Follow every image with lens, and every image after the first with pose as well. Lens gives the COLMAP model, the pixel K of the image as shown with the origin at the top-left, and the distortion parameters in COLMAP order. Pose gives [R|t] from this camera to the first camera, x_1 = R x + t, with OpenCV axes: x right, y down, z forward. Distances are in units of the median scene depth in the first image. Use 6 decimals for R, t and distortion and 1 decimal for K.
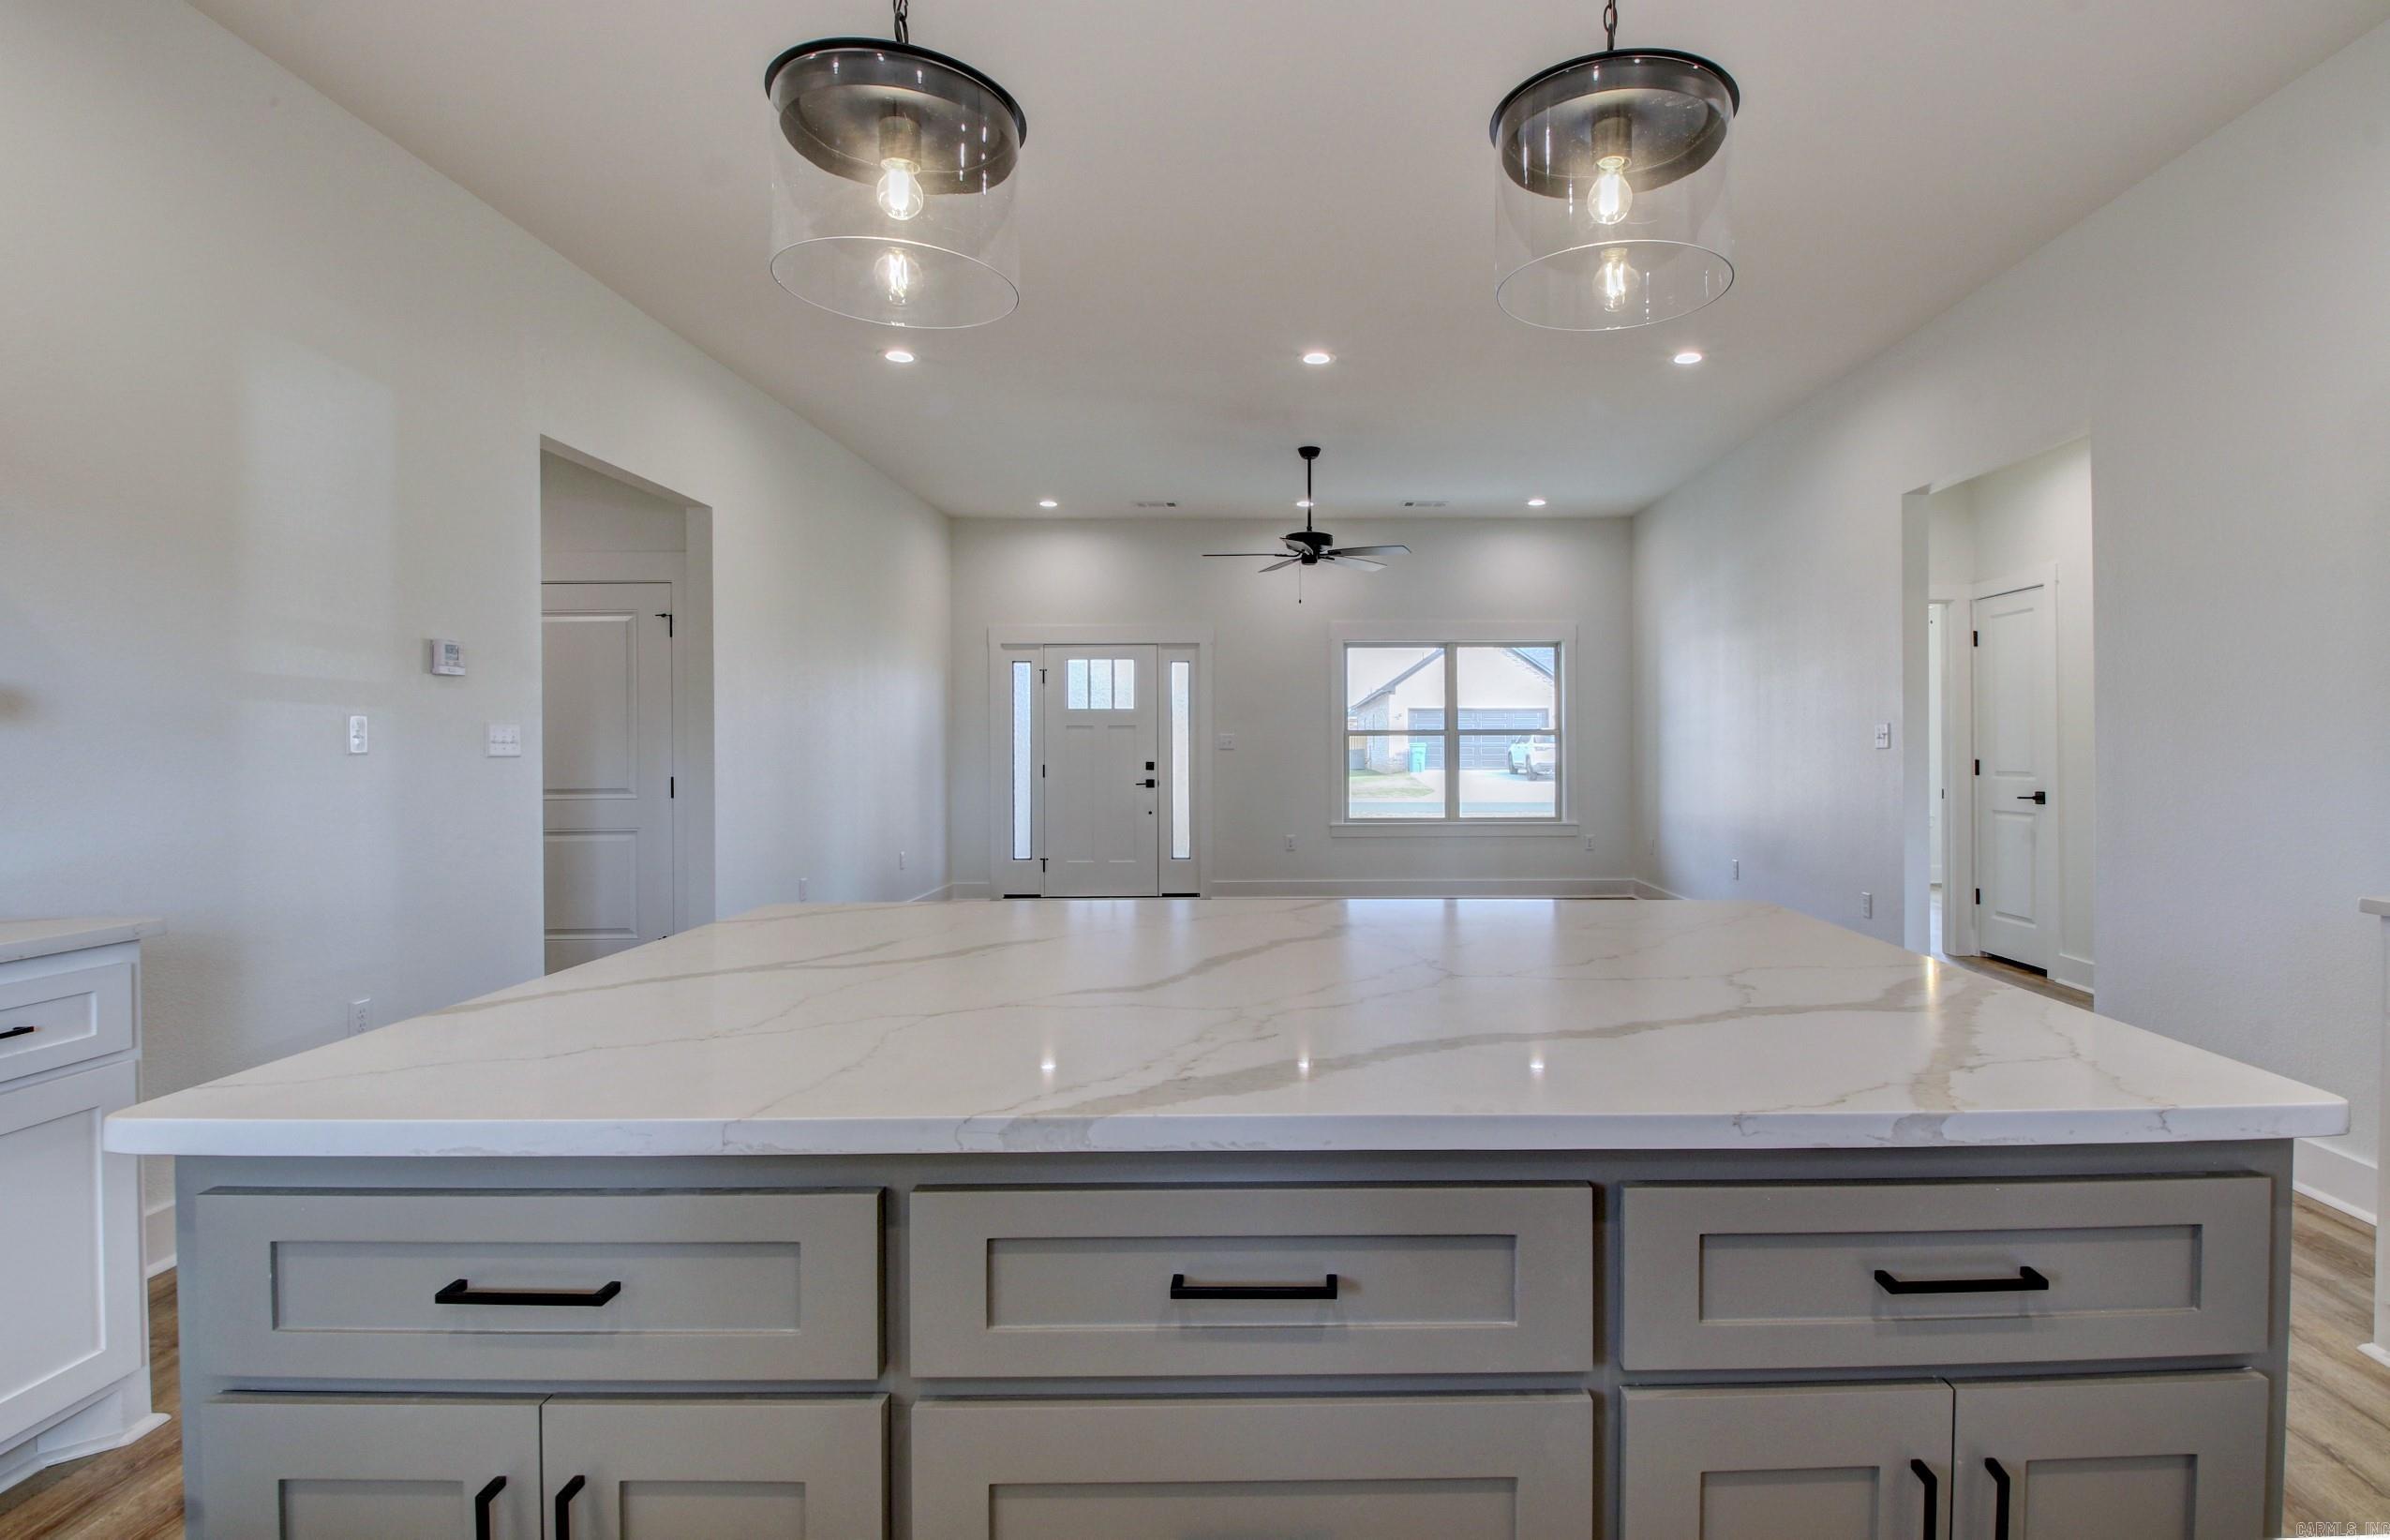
lens RADIAL K [[1153.0, 0, 1324.3], [0, 1153.0, 774.9], [0, 0, 1]] dist [-0.003448, -0.007092]
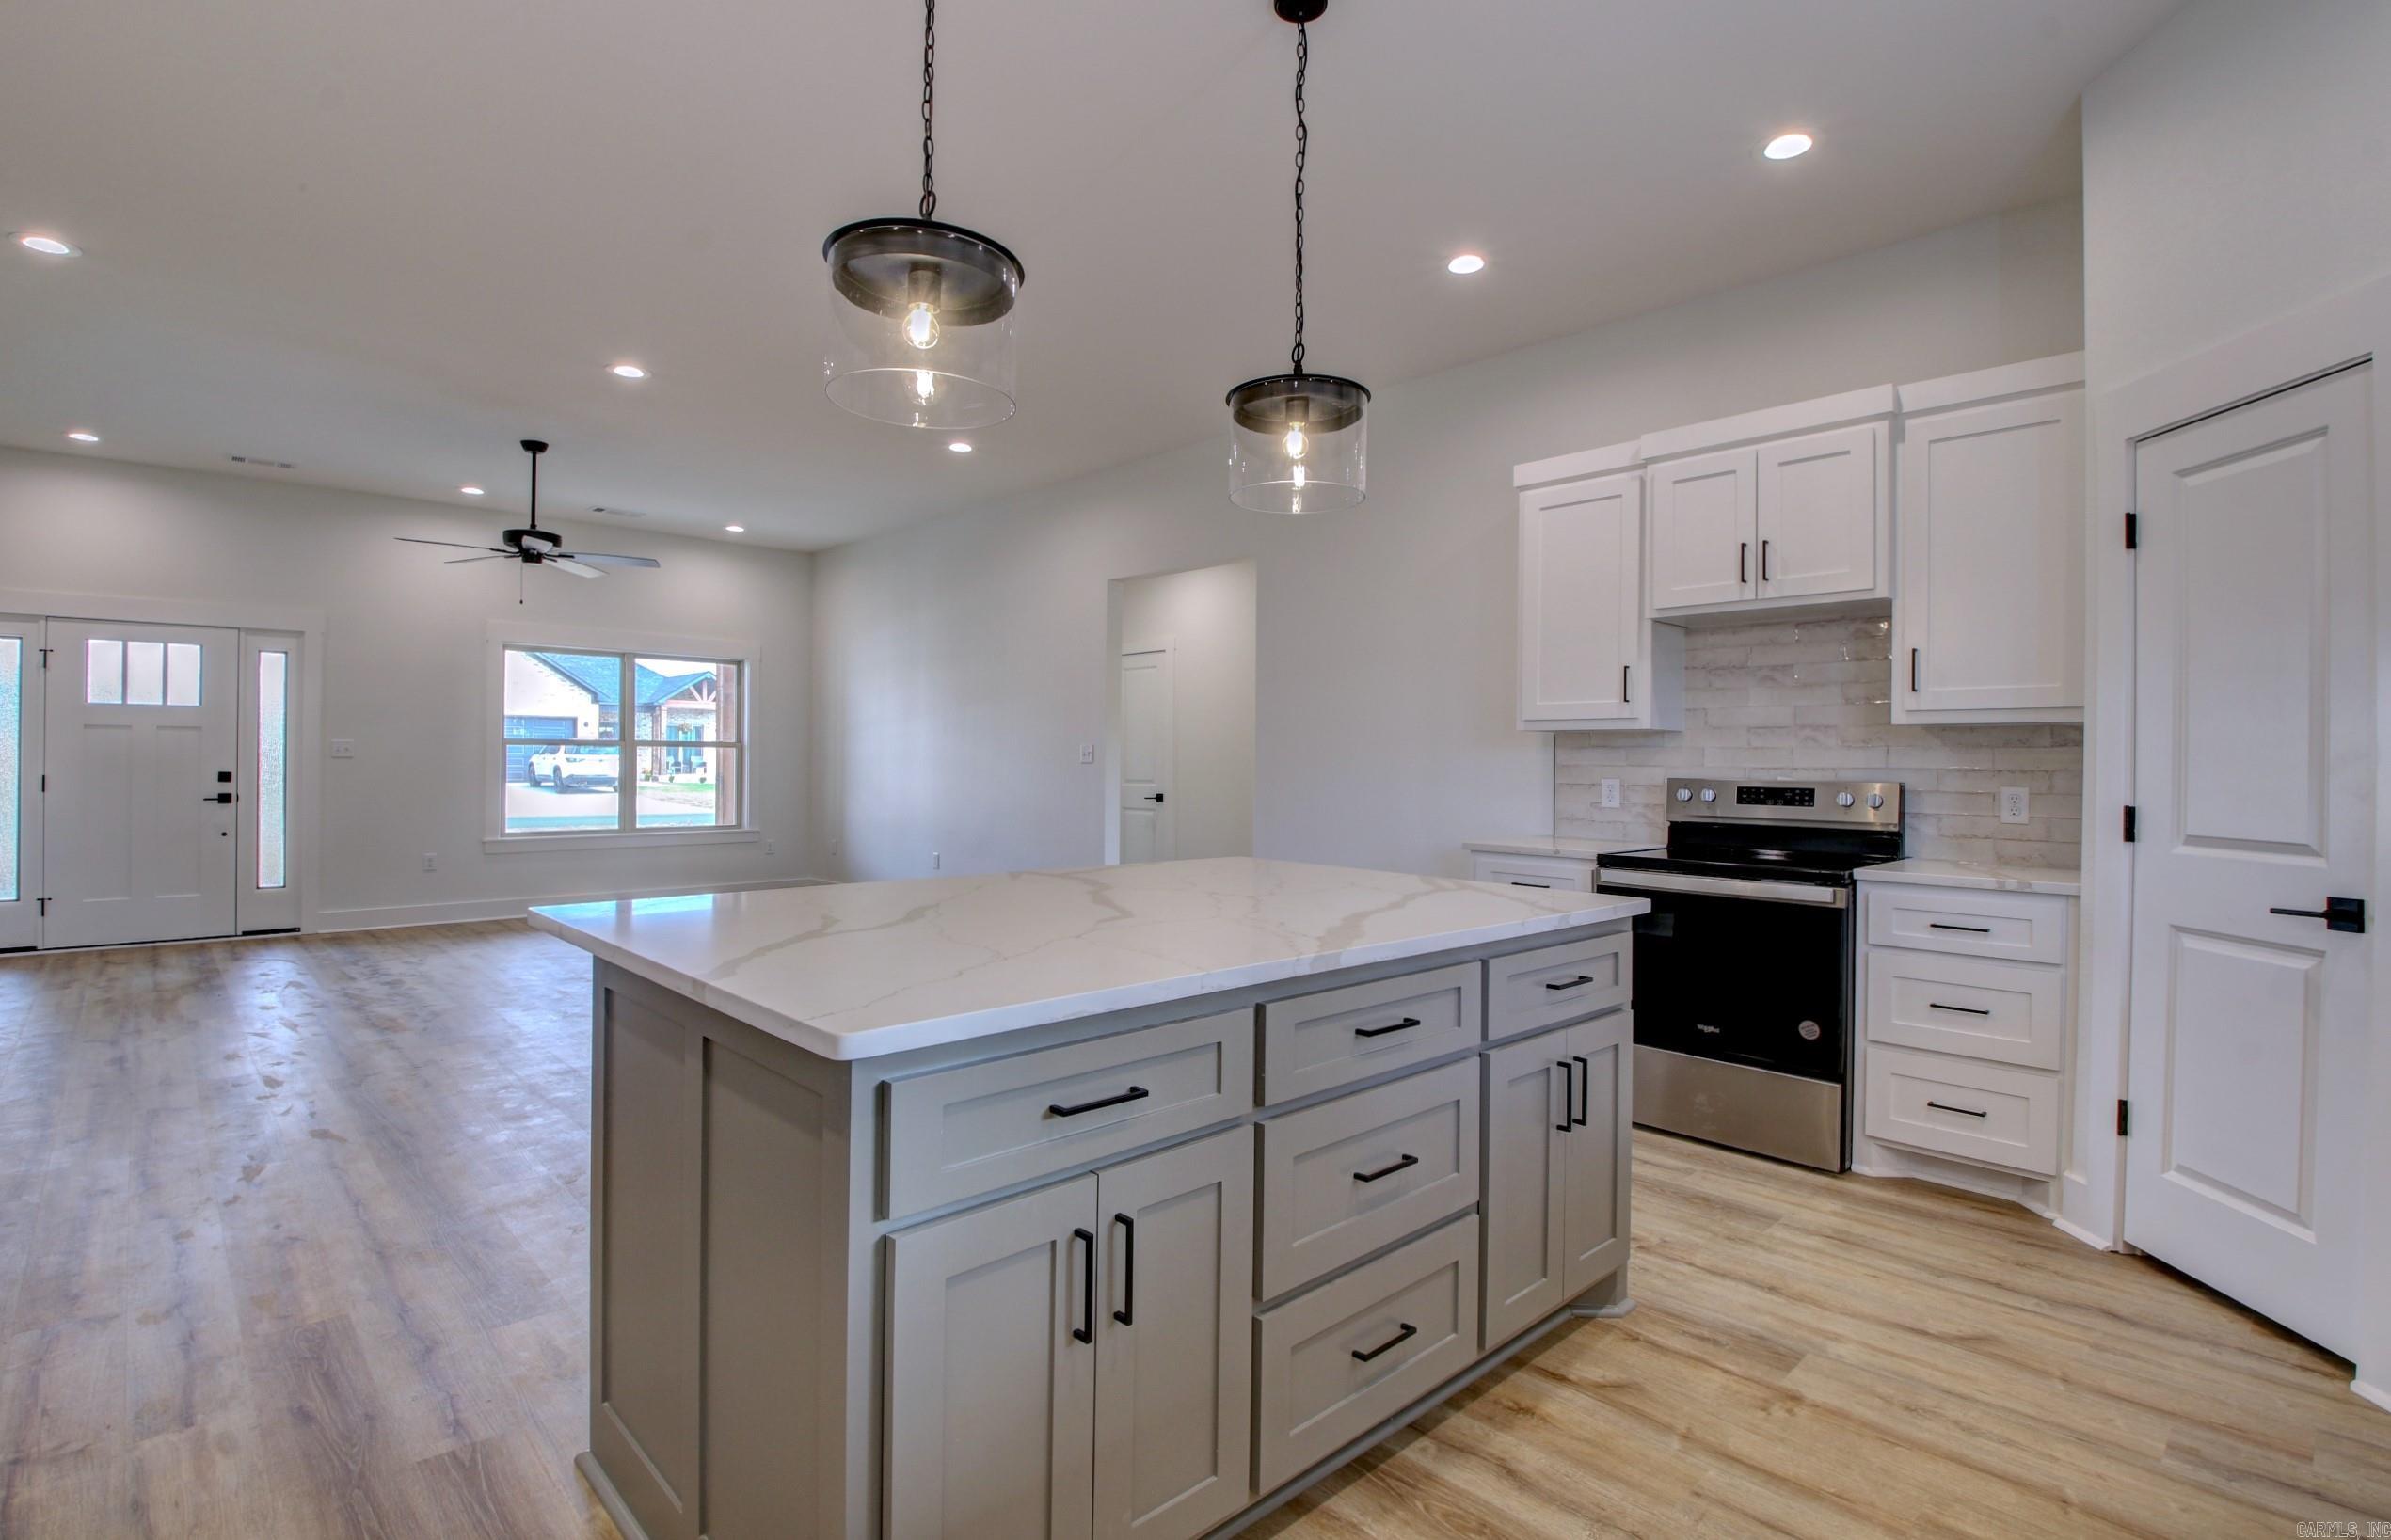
lens RADIAL K [[1112.6, 0, 1183.4], [0, 1112.6, 759.1], [0, 0, 1]] dist [0.001070, -0.015528]
pose [[0.738037, 0.009494, 0.674693, -0.188492], [0.006672, 0.999749, -0.021366, 0.000629], [-0.674727, 0.020271, 0.737789, -0.027077]]
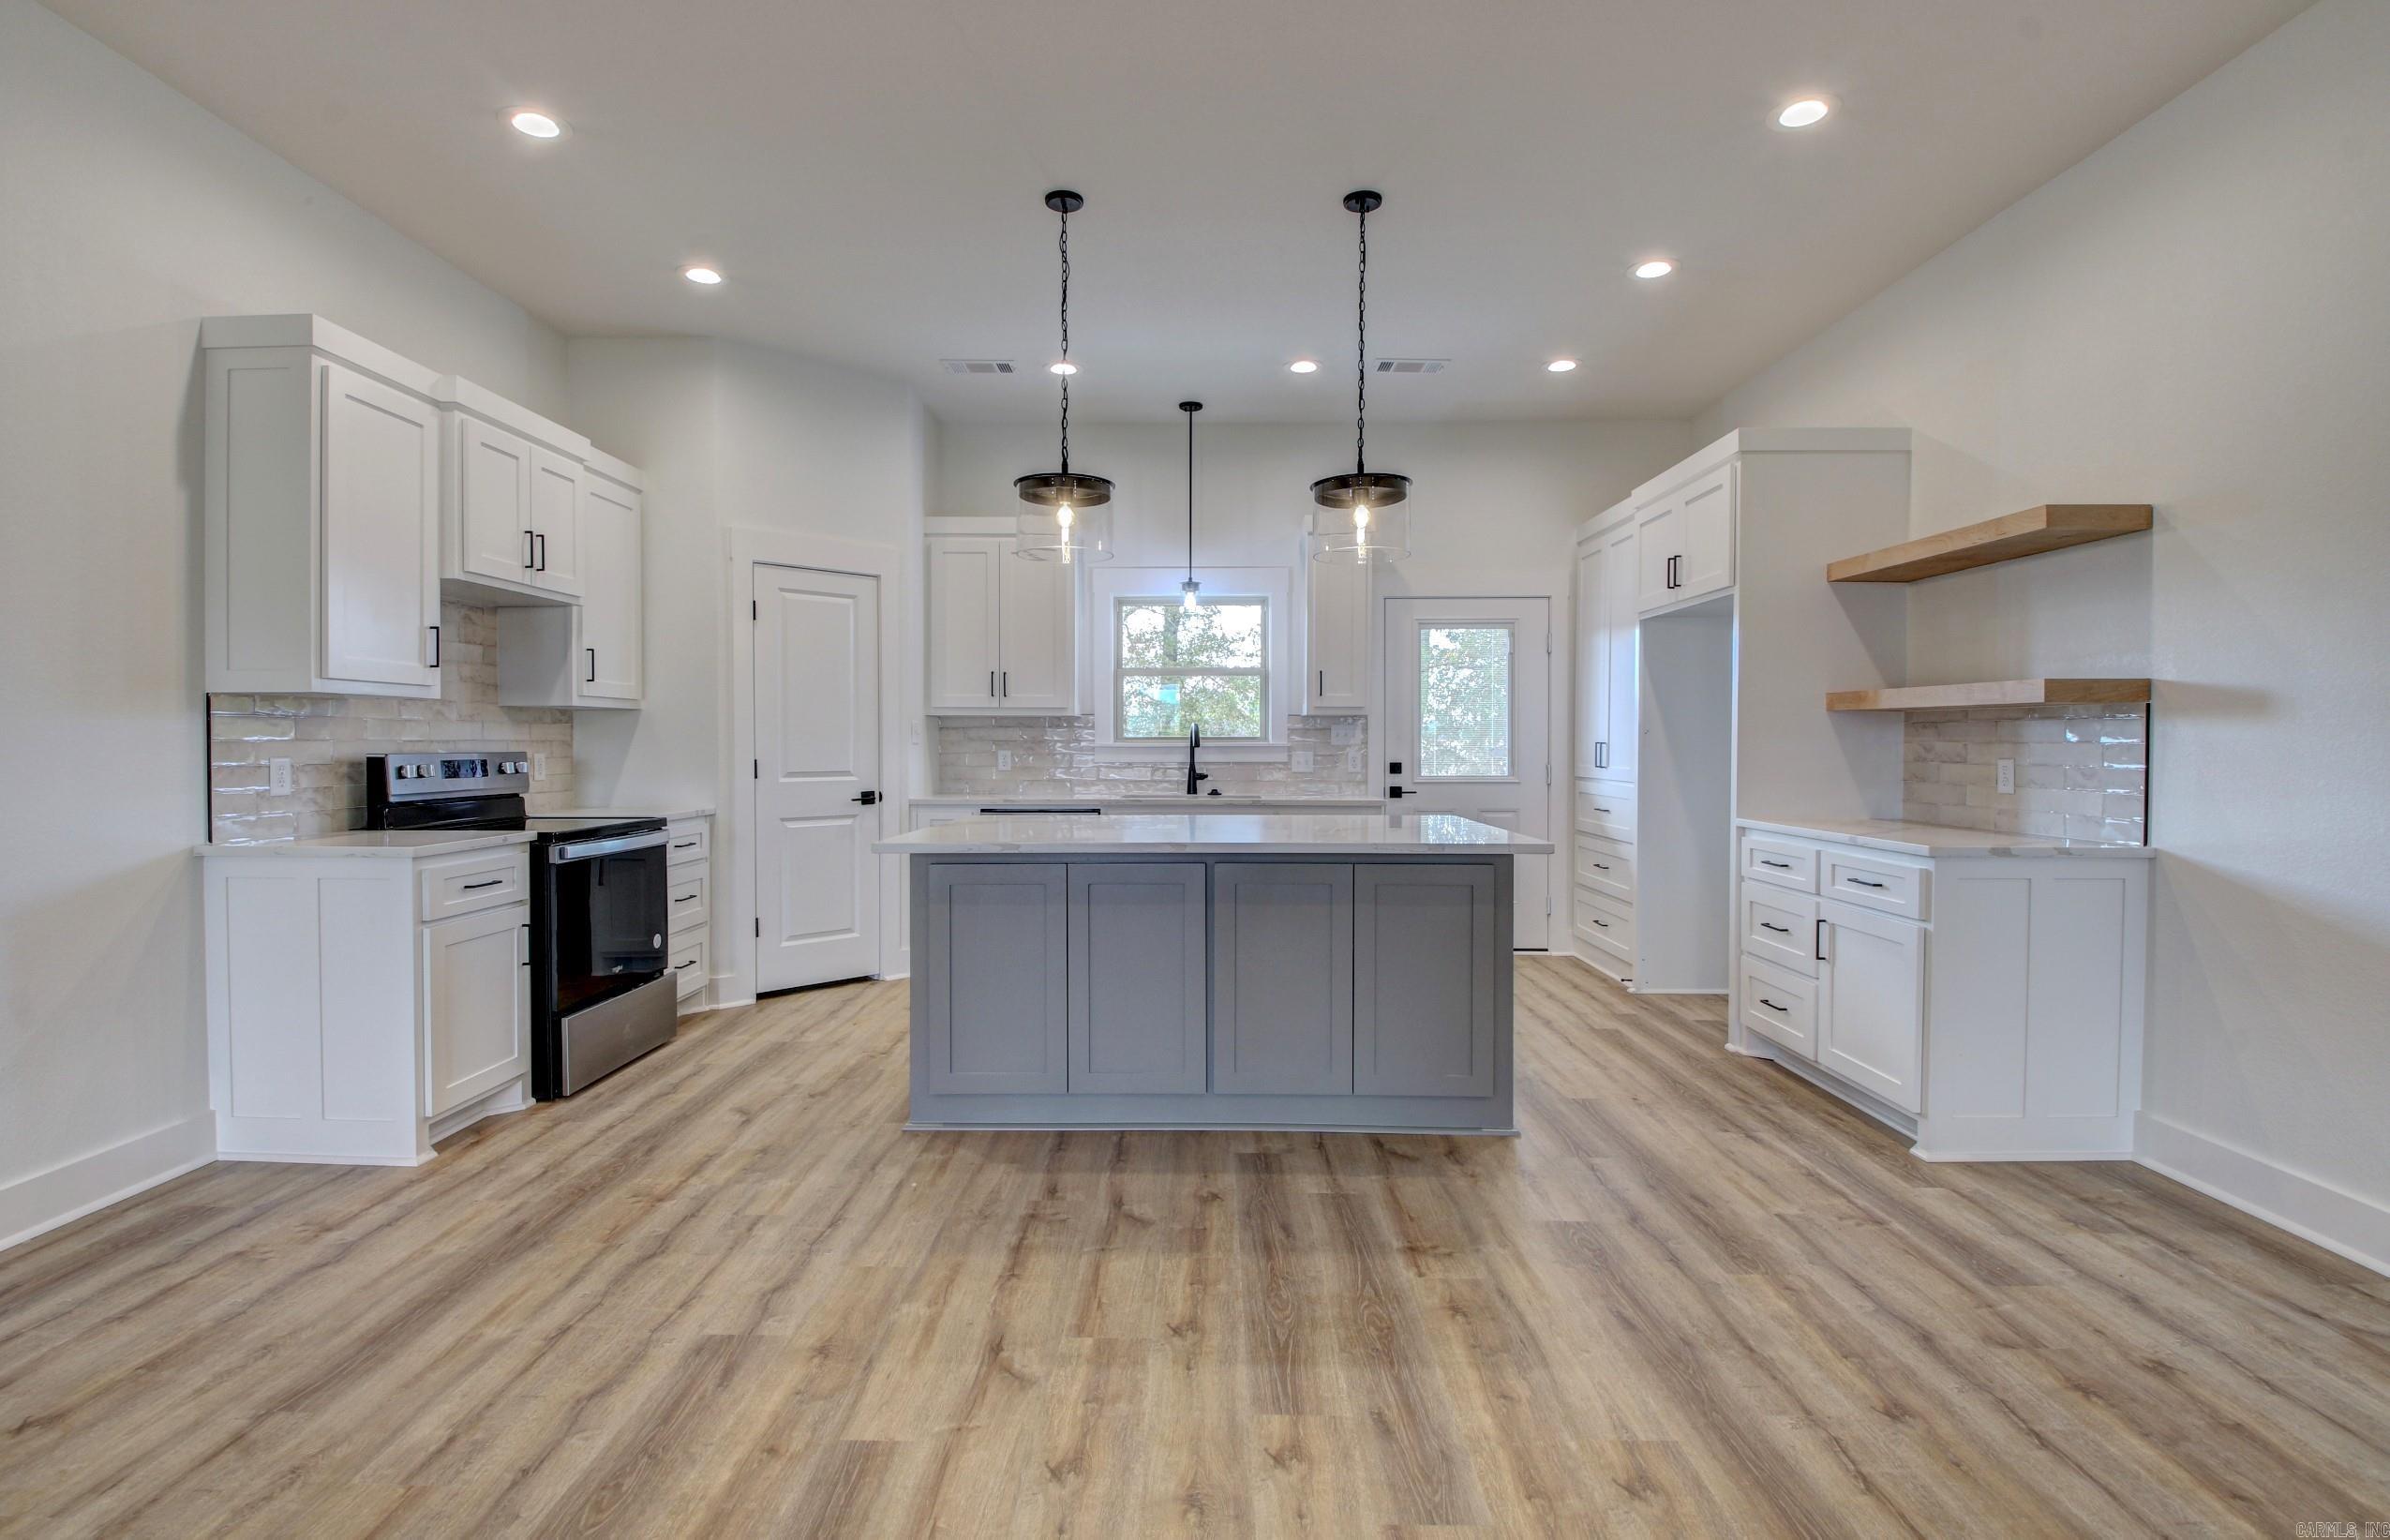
lens RADIAL K [[1112.3, 0, 1182.9], [0, 1112.3, 757.4], [0, 0, 1]] dist [0.001070, -0.015528]
pose [[-0.999287, -0.000004, 0.037745, -0.025754], [0.001507, 0.999199, 0.039988, -0.015216], [-0.037715, 0.040016, -0.998487, 0.601187]]
